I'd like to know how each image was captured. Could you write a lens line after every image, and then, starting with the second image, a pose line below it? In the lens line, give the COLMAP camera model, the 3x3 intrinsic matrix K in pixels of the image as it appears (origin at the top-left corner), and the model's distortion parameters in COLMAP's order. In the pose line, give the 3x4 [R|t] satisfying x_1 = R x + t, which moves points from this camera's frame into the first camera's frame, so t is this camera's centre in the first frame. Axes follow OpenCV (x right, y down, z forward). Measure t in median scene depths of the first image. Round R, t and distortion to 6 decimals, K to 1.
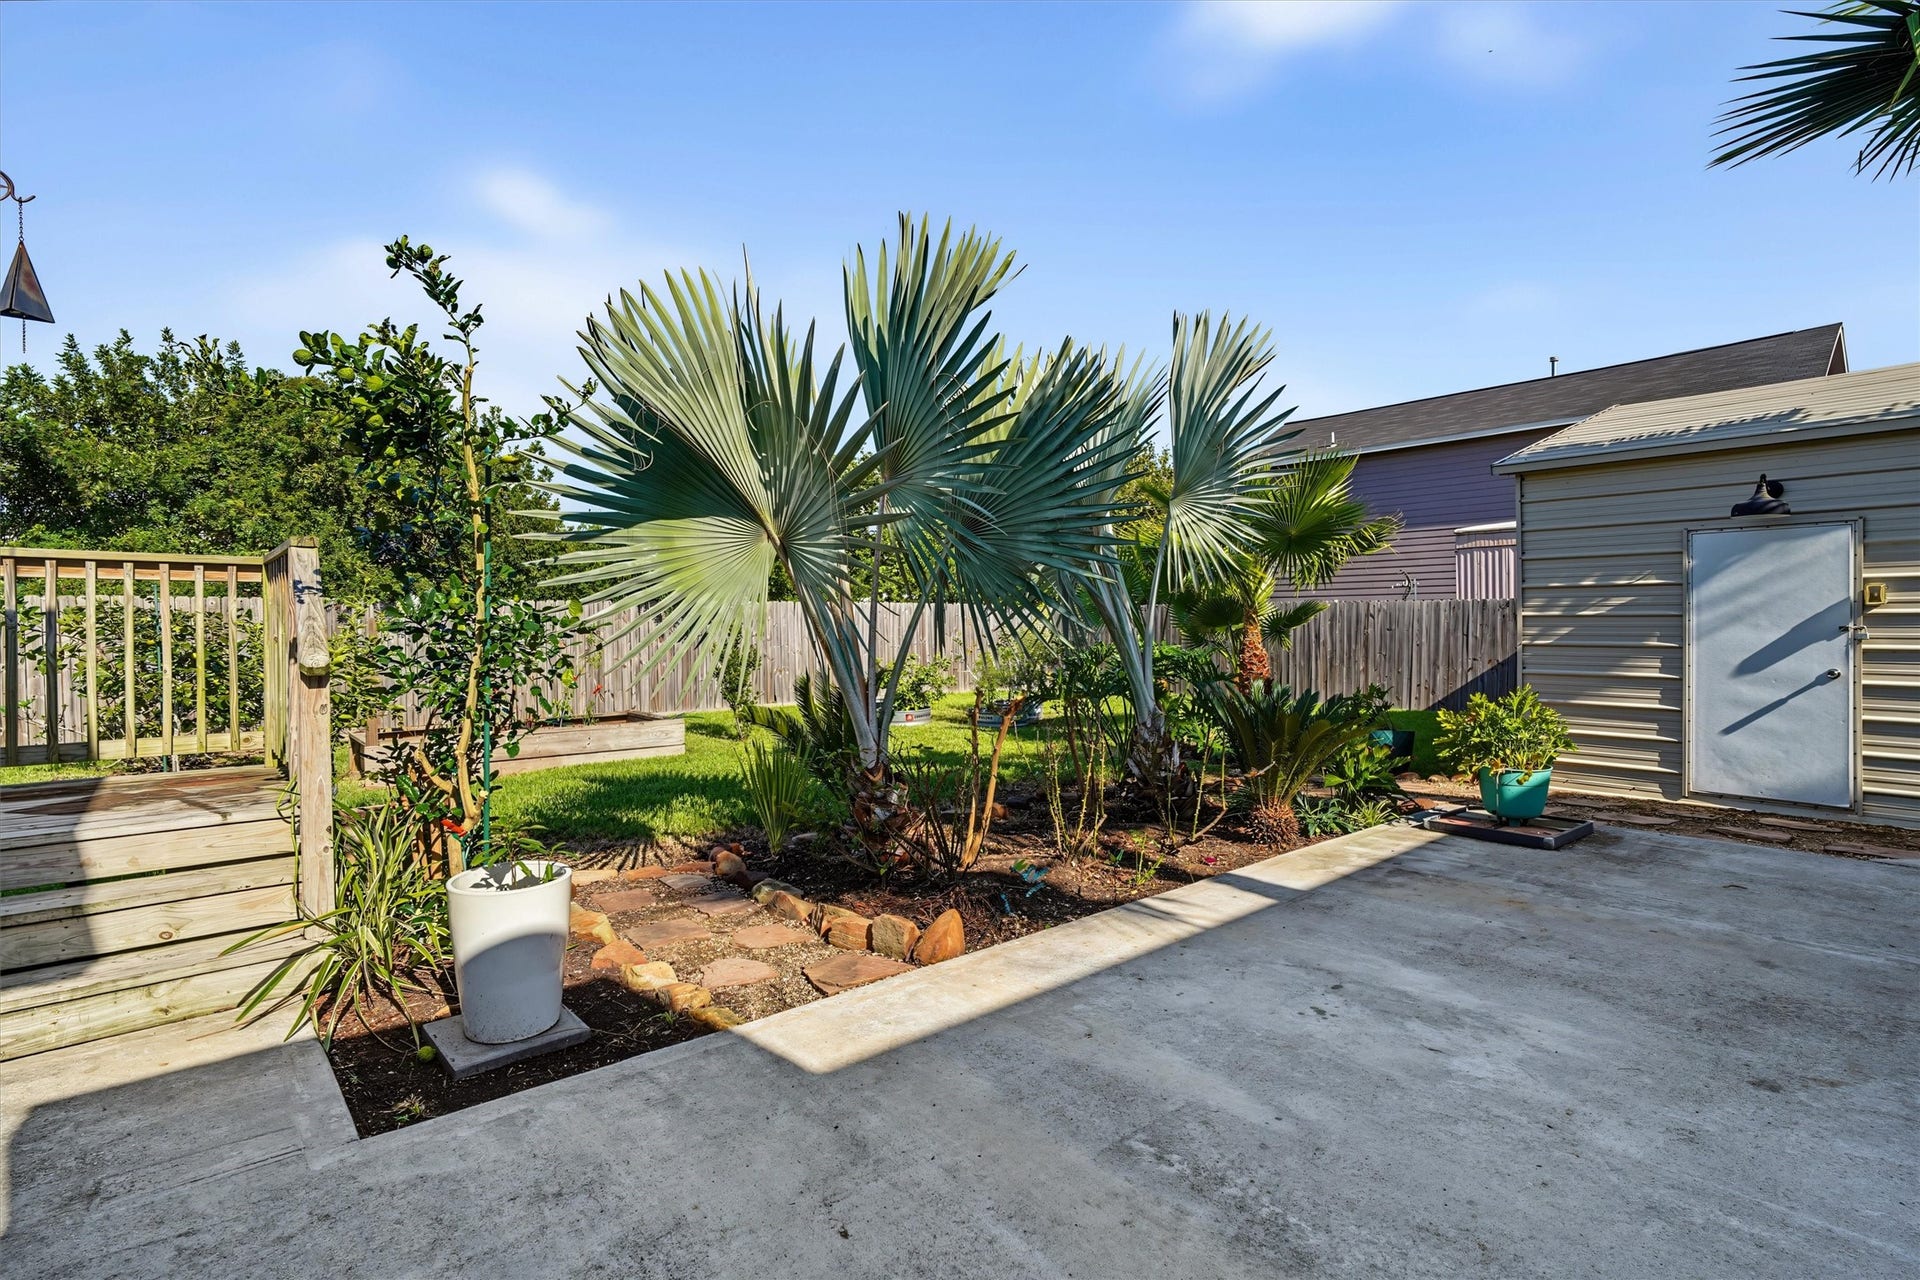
lens RADIAL K [[922.7, 0, 962.3], [0, 922.7, 624.9], [0, 0, 1]] dist [-0.010613, 0.007317]
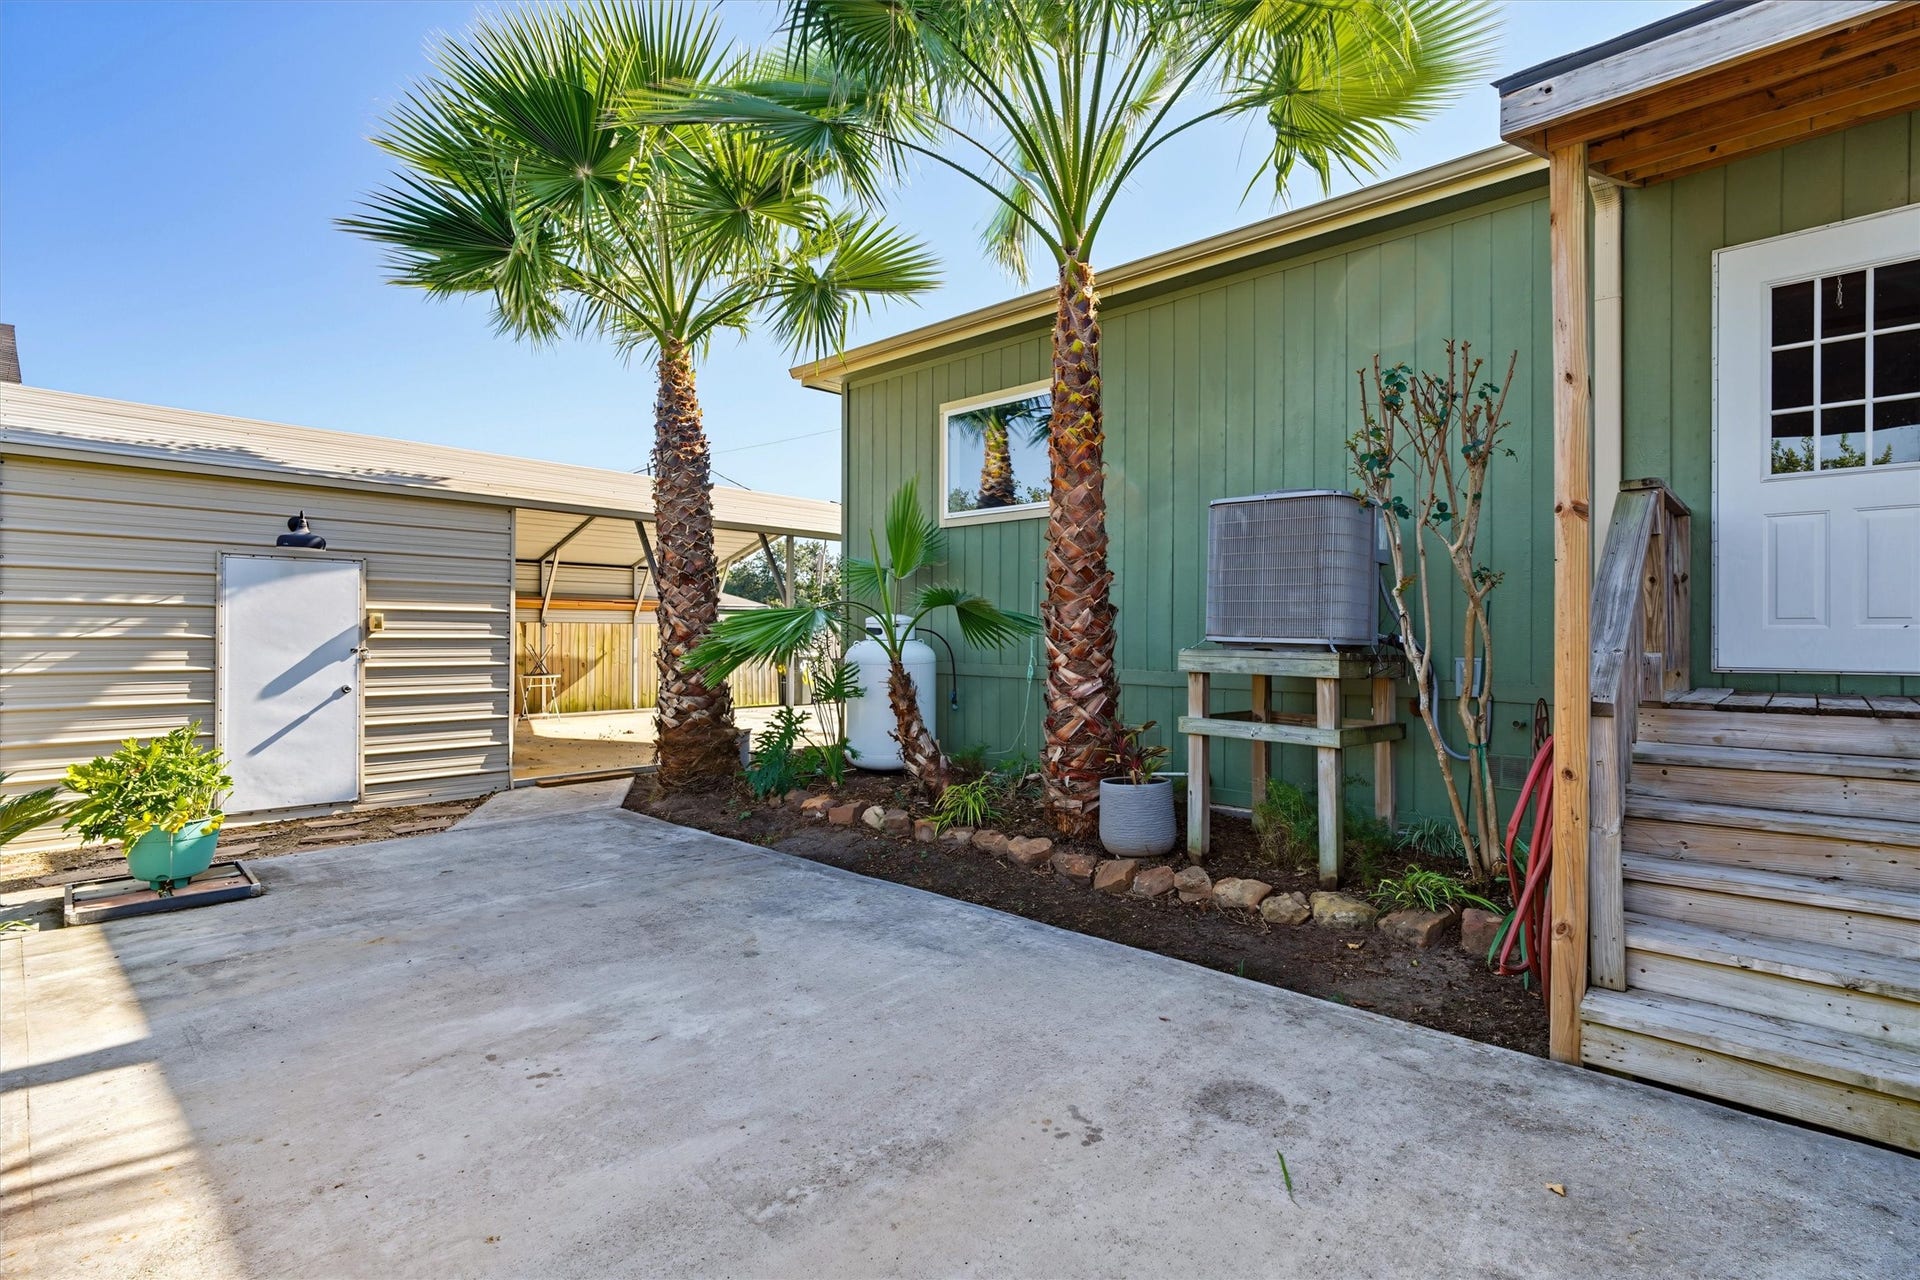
lens RADIAL K [[922.7, 0, 950.7], [0, 922.7, 637.6], [0, 0, 1]] dist [-0.010613, 0.007317]
pose [[-0.084708, -0.003553, 0.996399, -0.459957], [-0.000730, 0.999994, 0.003504, -0.026763], [-0.996406, -0.000431, -0.084710, 0.516498]]
